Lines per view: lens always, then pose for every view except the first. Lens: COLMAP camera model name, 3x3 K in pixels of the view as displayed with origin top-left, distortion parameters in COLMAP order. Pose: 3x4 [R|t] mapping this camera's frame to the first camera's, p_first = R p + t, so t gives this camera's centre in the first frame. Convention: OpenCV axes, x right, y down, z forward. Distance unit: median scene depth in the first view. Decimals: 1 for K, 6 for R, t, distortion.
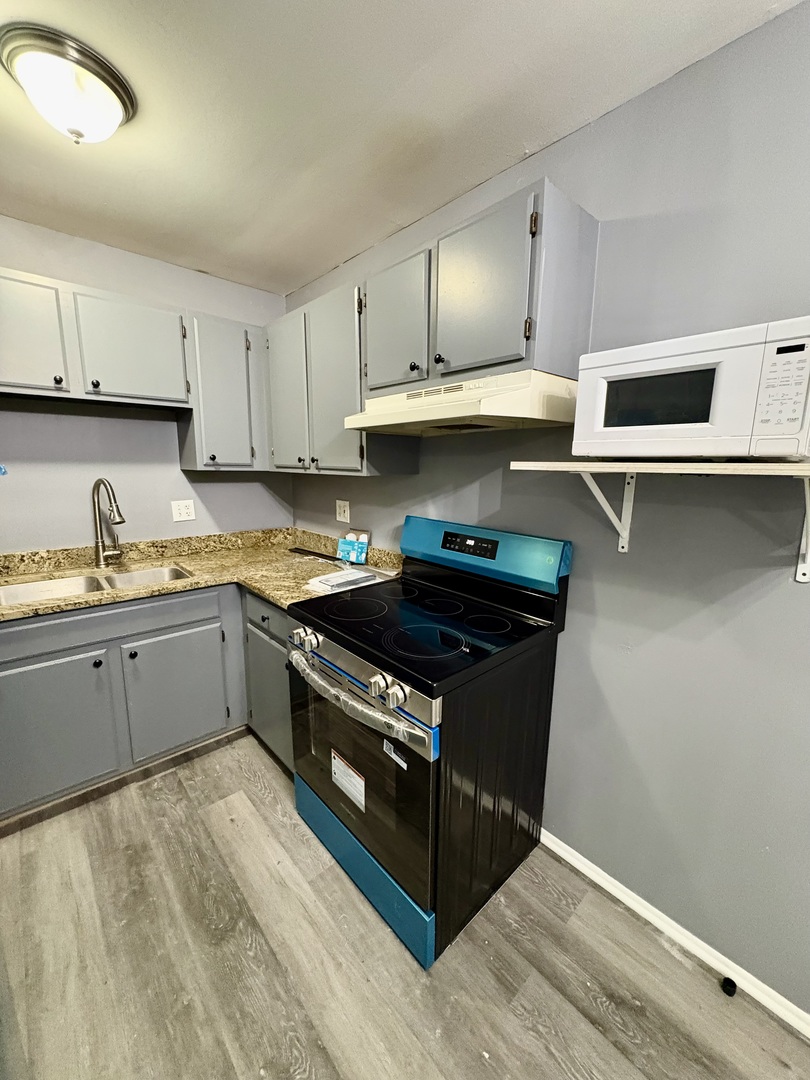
lens RADIAL K [[427.7, 0, 407.0], [0, 427.7, 539.9], [0, 0, 1]] dist [-0.000203, 0.000064]
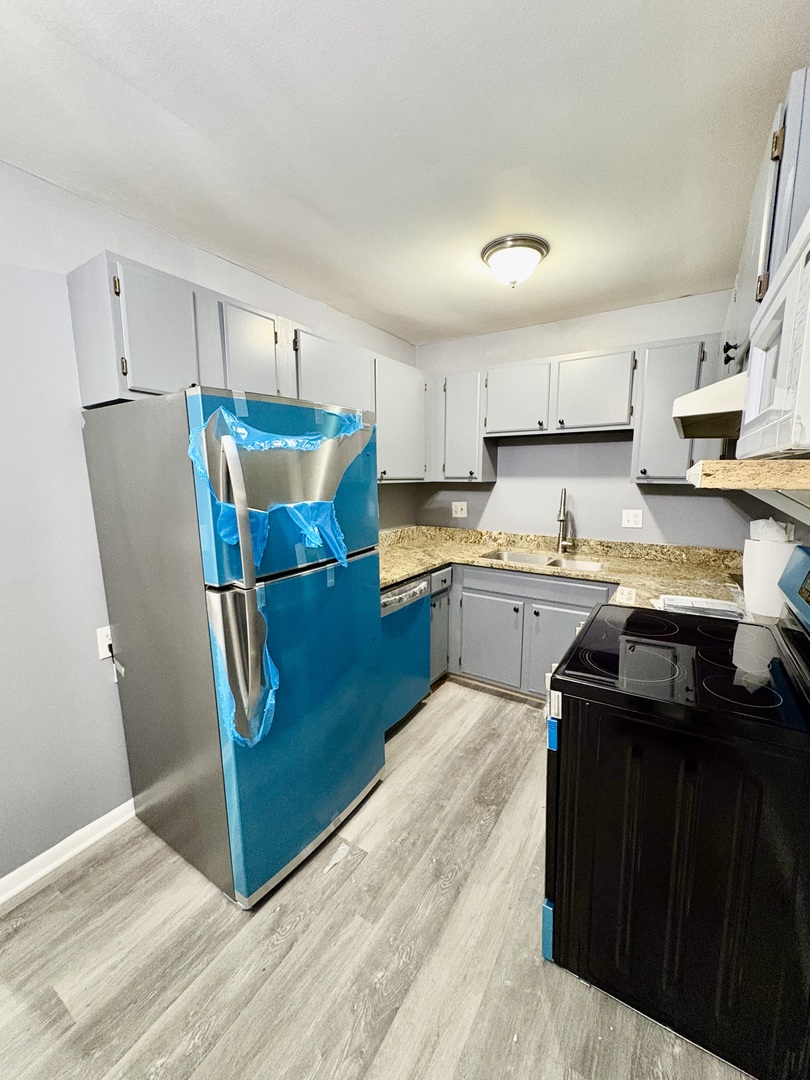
lens RADIAL K [[428.3, 0, 405.4], [0, 428.3, 539.2], [0, 0, 1]] dist [0.000798, -0.000658]
pose [[0.257682, 0.130869, -0.957326, 0.554380], [-0.165661, 0.982098, 0.089665, -0.023604], [0.951923, 0.135486, 0.274749, 0.170092]]
